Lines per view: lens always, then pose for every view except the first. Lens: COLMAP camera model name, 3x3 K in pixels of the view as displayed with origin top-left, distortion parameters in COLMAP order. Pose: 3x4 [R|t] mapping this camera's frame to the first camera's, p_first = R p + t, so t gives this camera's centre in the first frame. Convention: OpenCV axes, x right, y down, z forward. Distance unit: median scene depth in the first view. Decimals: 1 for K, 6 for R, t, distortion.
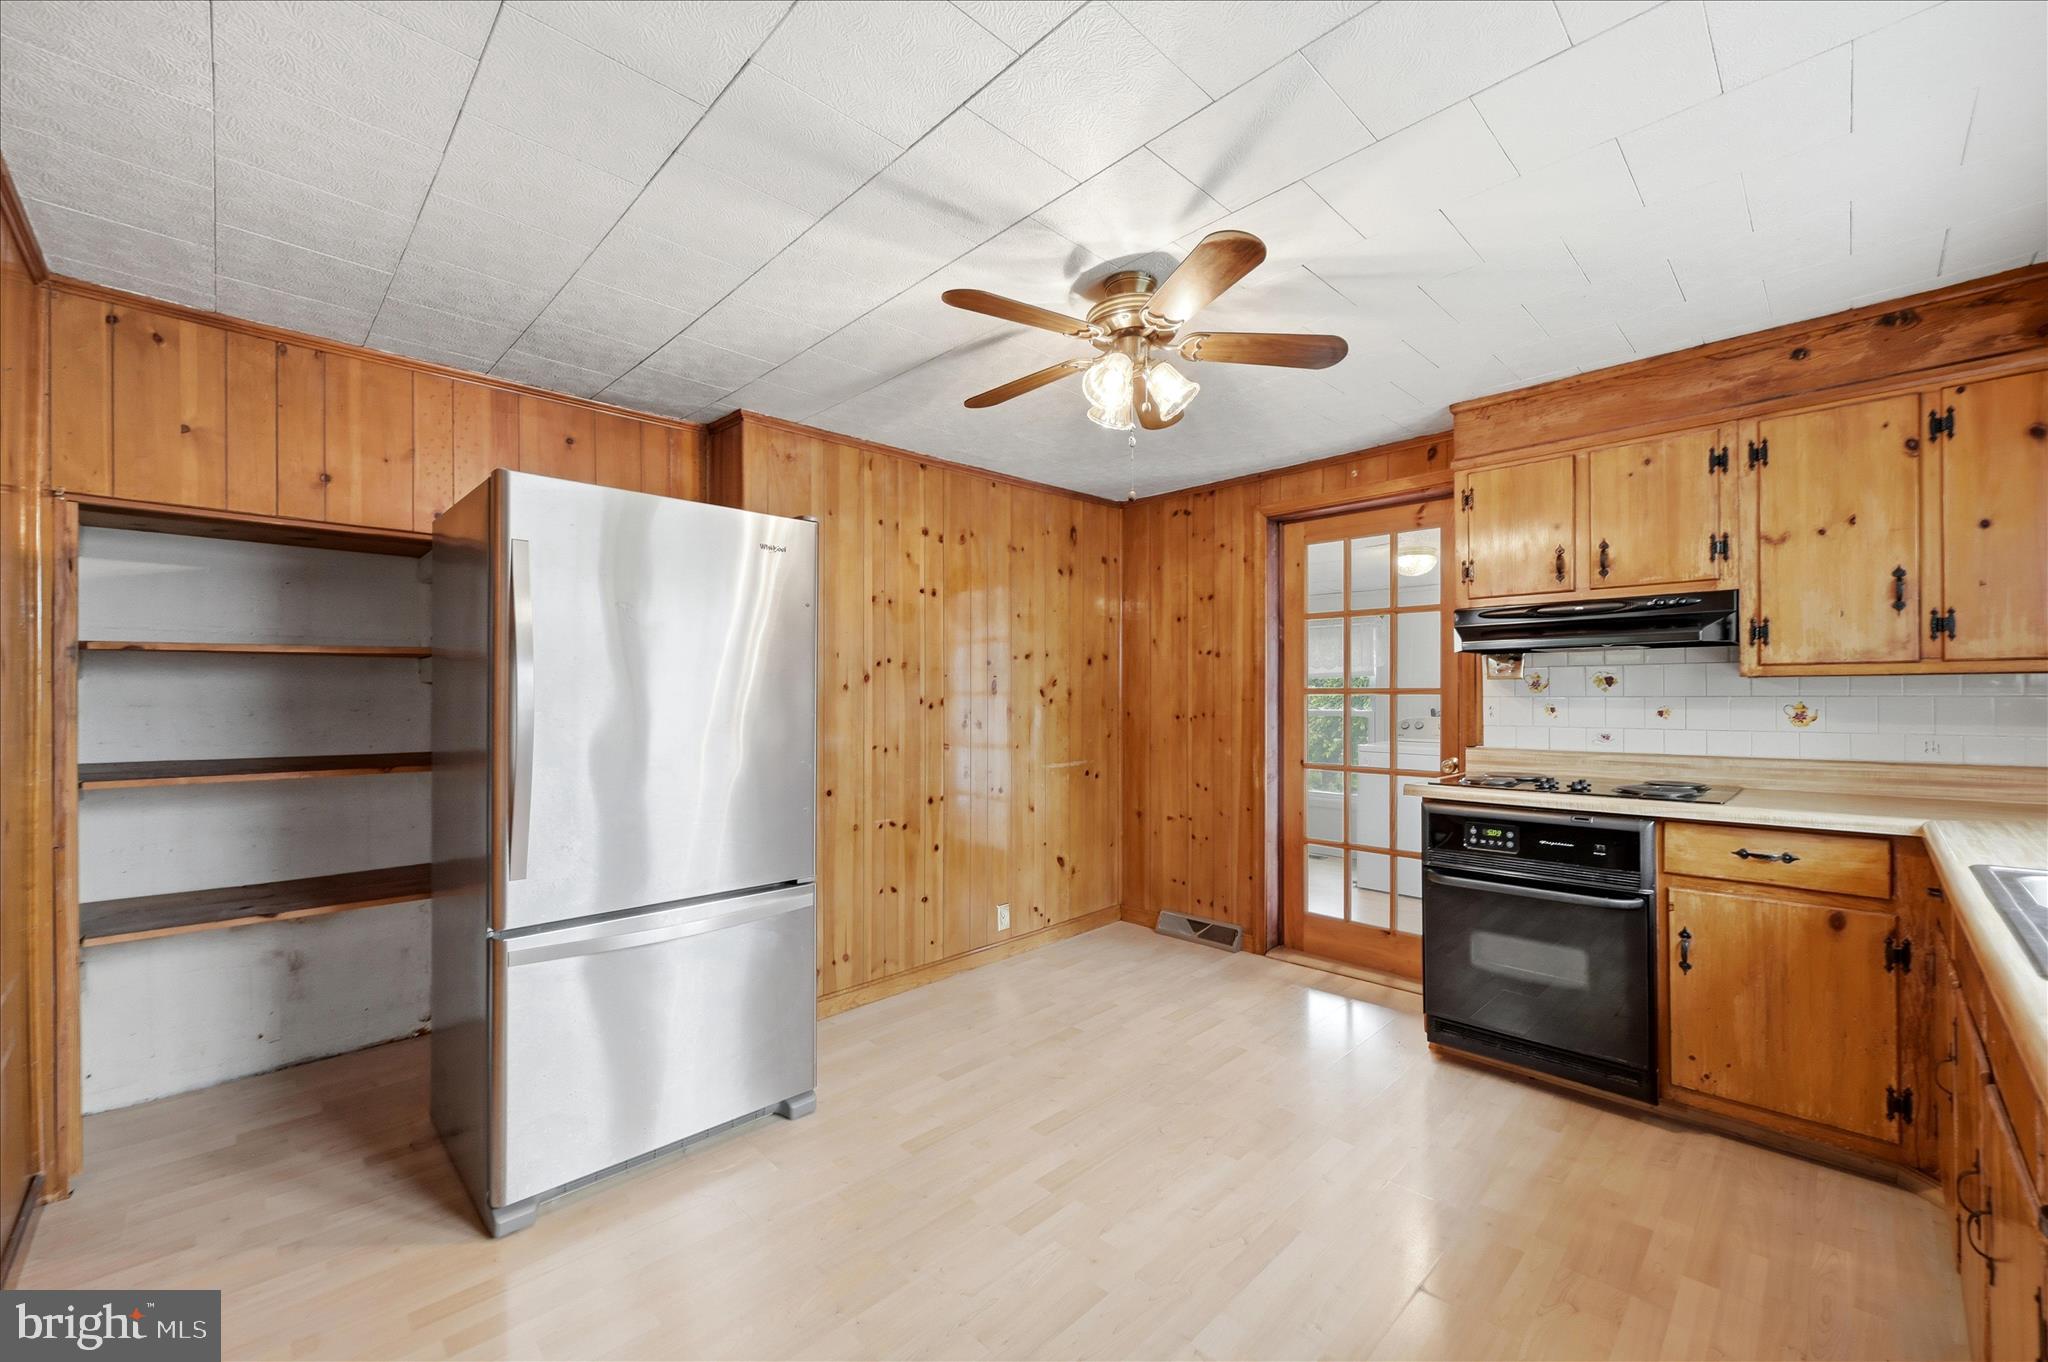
lens RADIAL K [[807.2, 0, 1025.3], [0, 807.2, 694.5], [0, 0, 1]] dist [-0.000515, -0.000045]
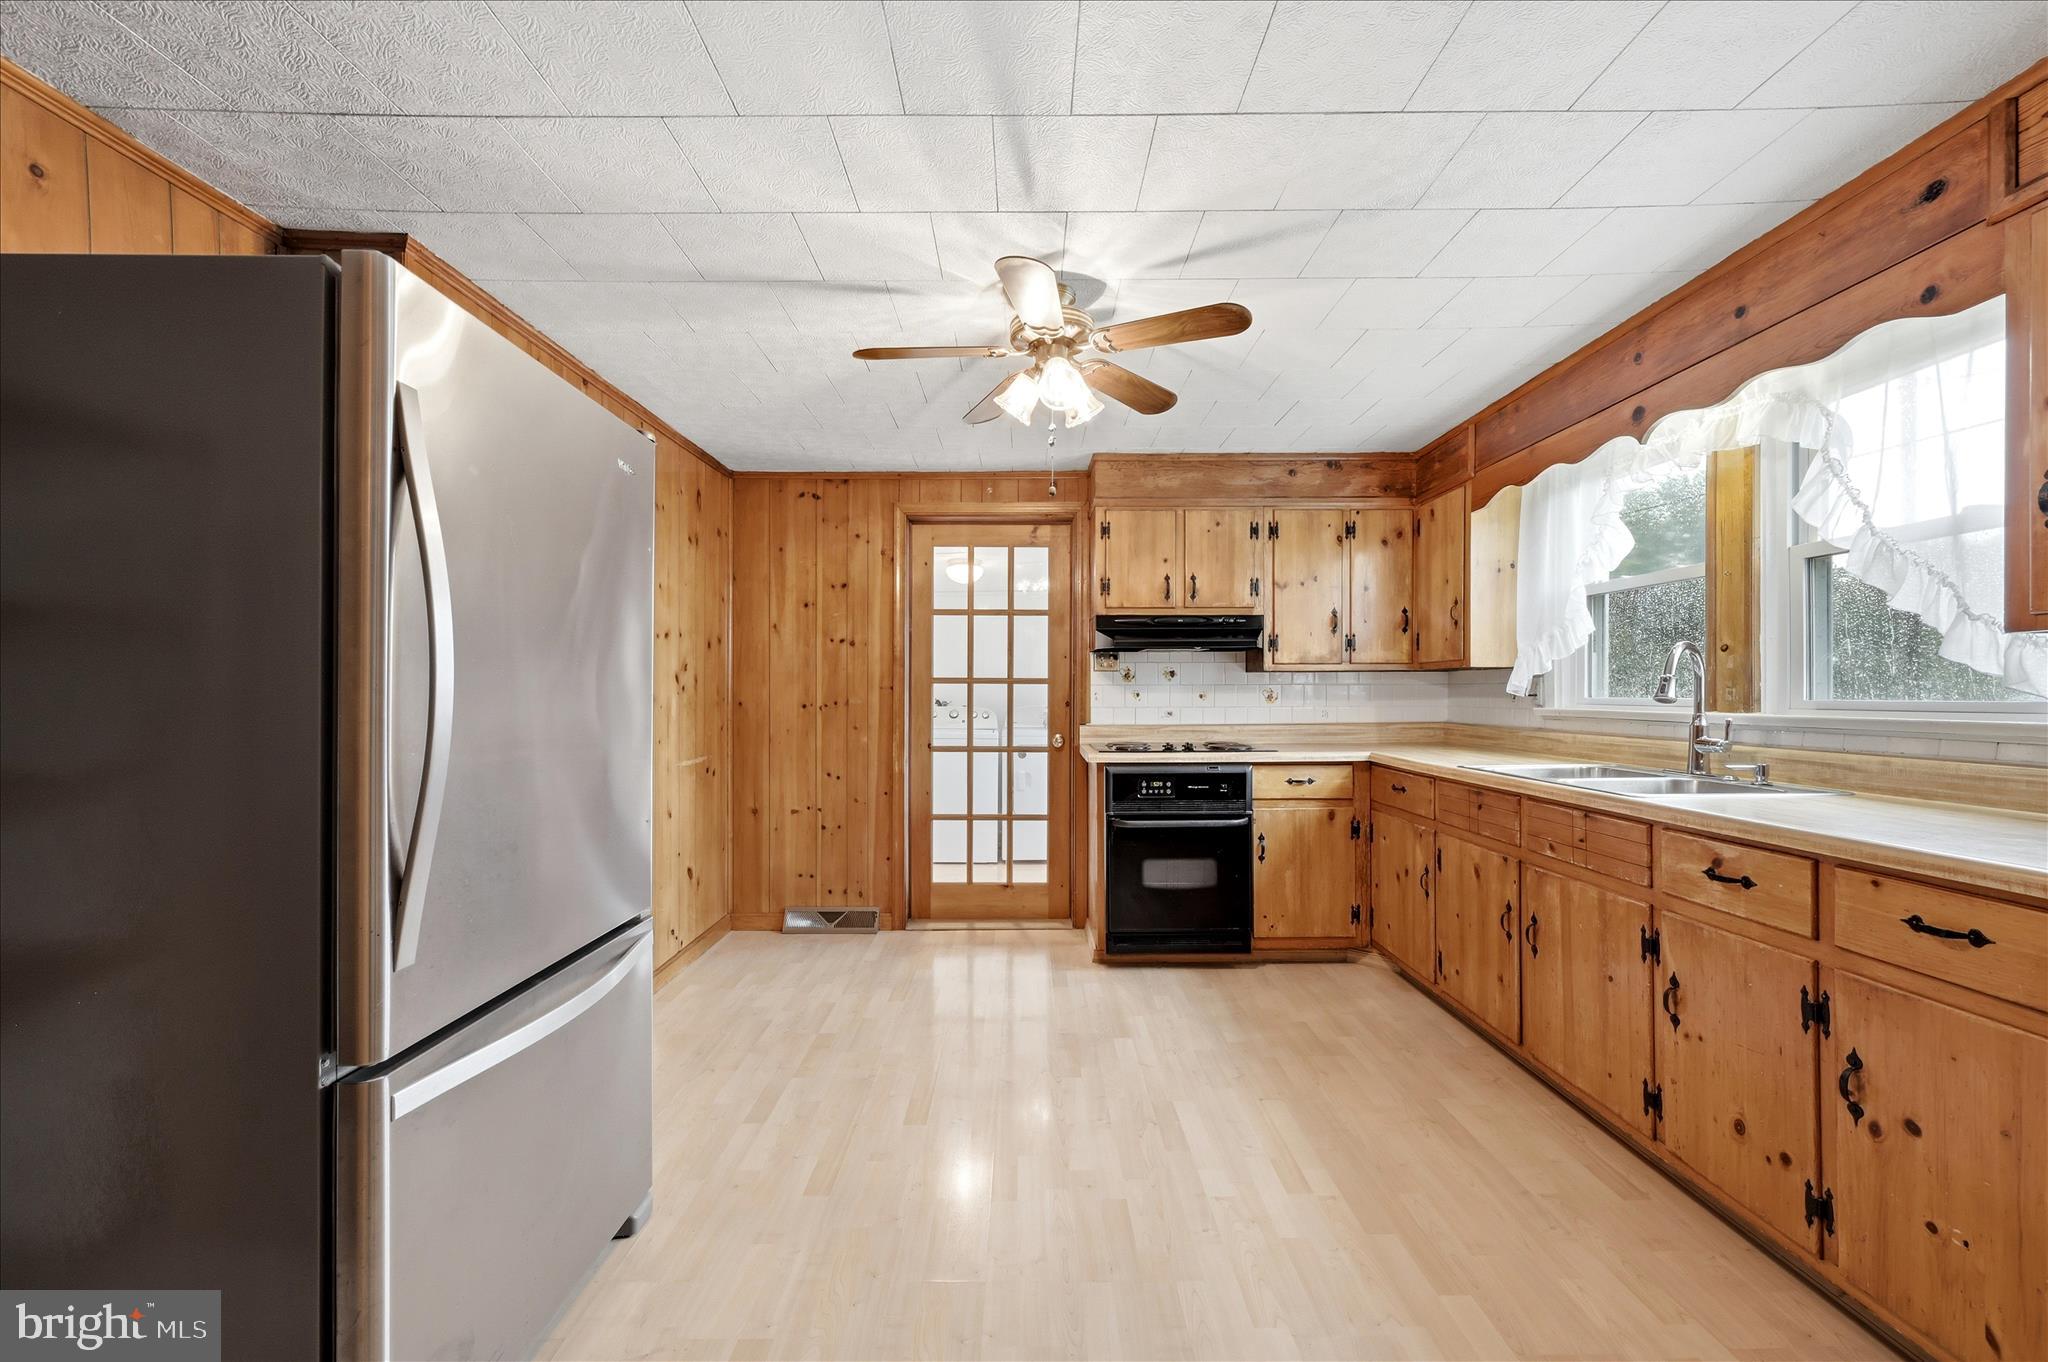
lens RADIAL K [[827.2, 0, 1018.9], [0, 827.2, 698.4], [0, 0, 1]] dist [0.001431, 0.000152]
pose [[0.703832, -0.002257, 0.710363, -0.516291], [-0.001255, 0.999989, 0.004421, 0.021648], [-0.710365, -0.004004, 0.703822, 0.182761]]
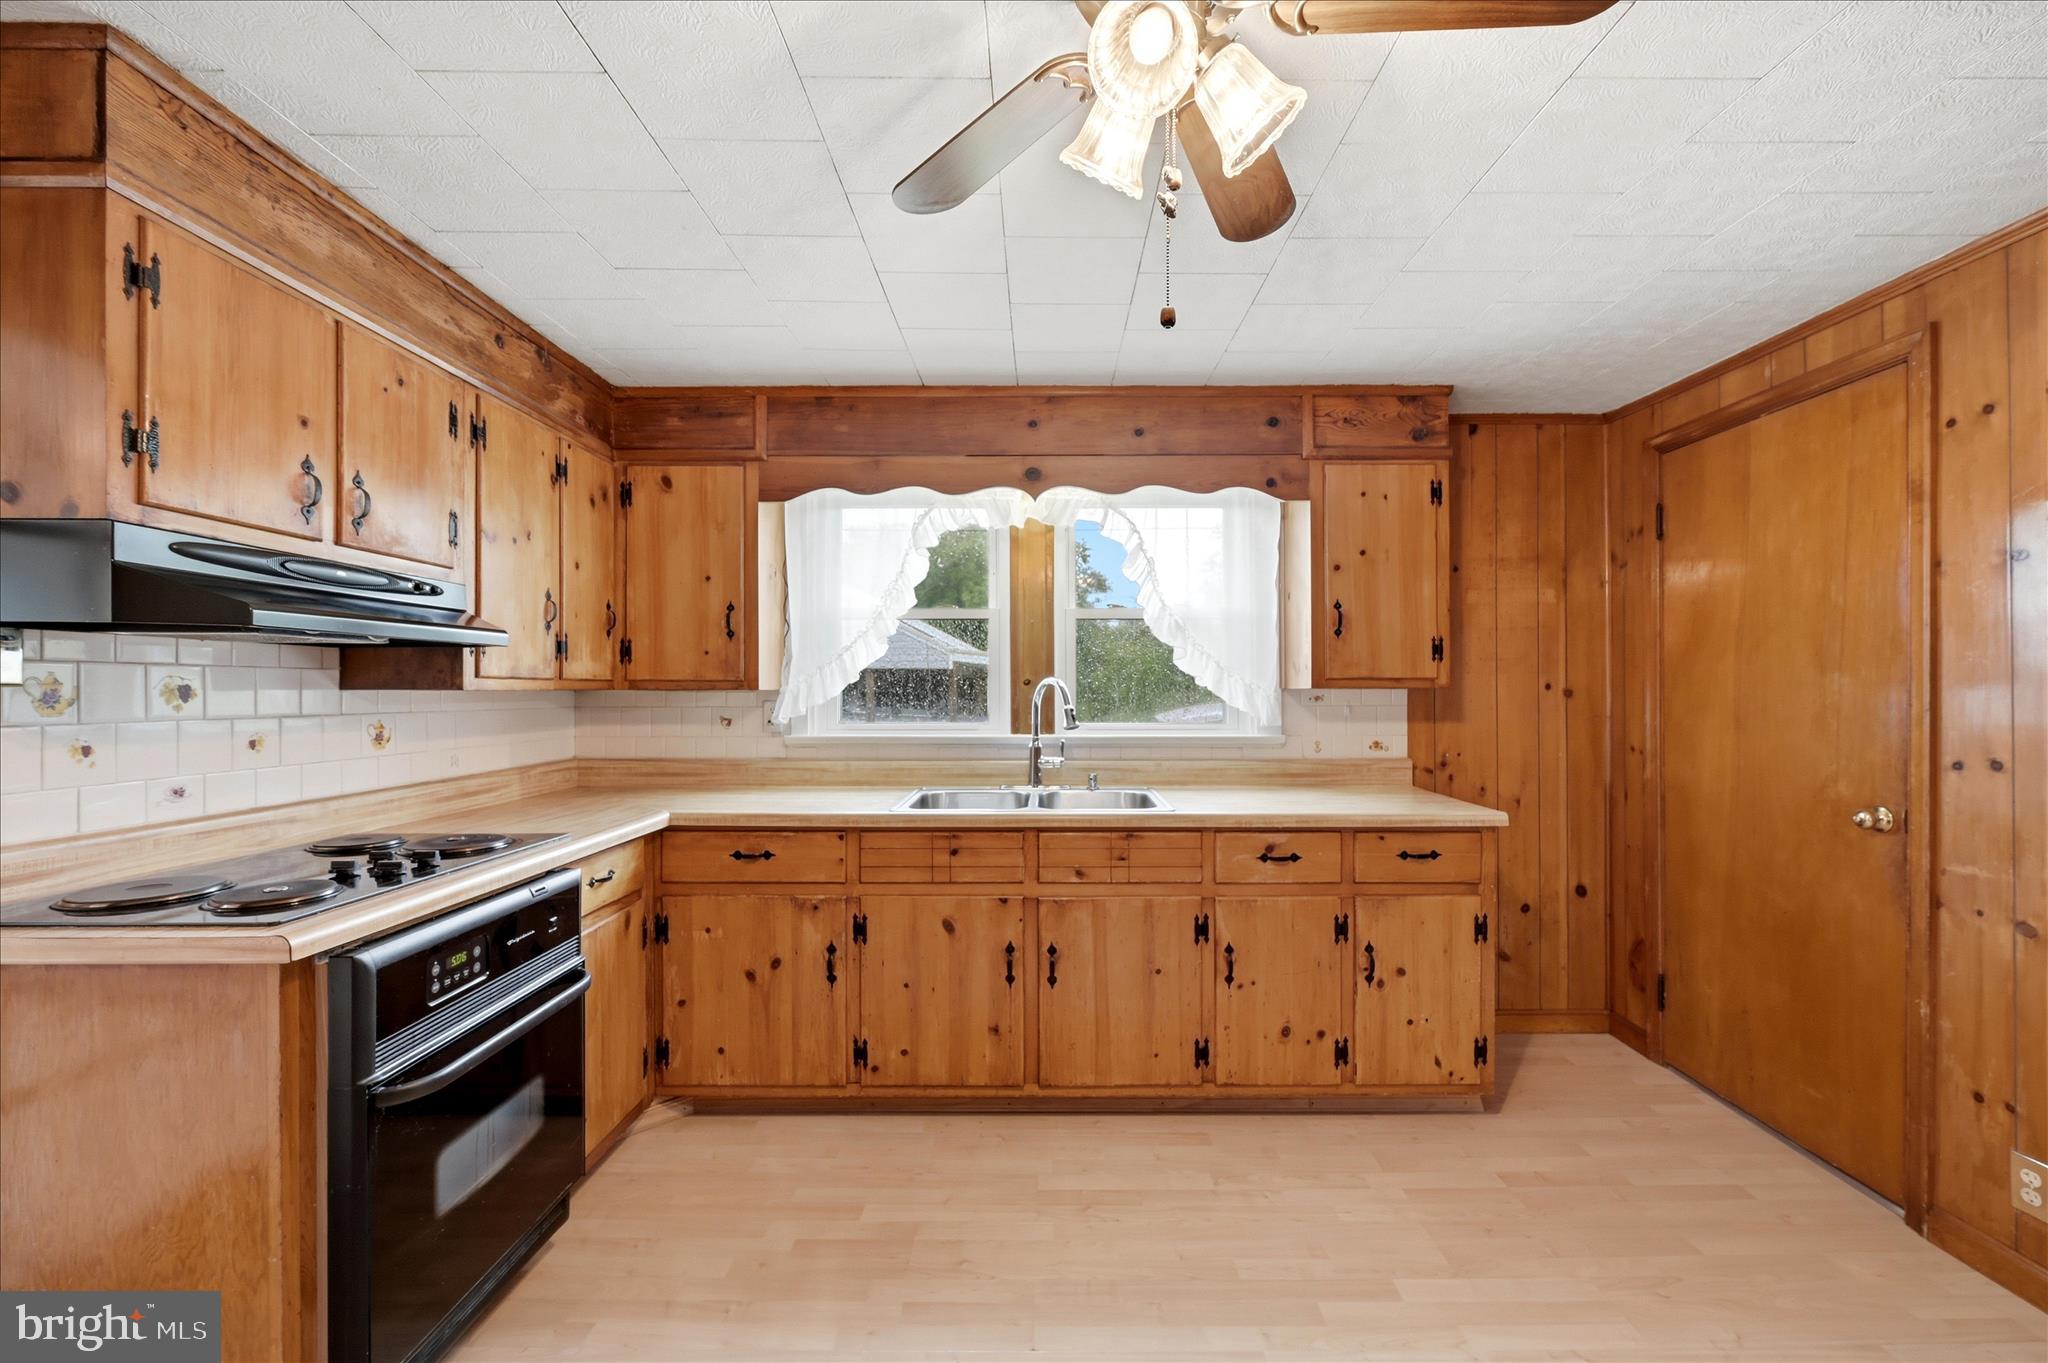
lens RADIAL K [[822.1, 0, 1050.7], [0, 822.1, 691.5], [0, 0, 1]] dist [0.000299, -0.000080]
pose [[-0.718647, 0.004066, 0.695363, -0.120655], [0.003078, 0.999992, -0.002667, -0.014833], [-0.695368, 0.000224, -0.718654, 1.043972]]
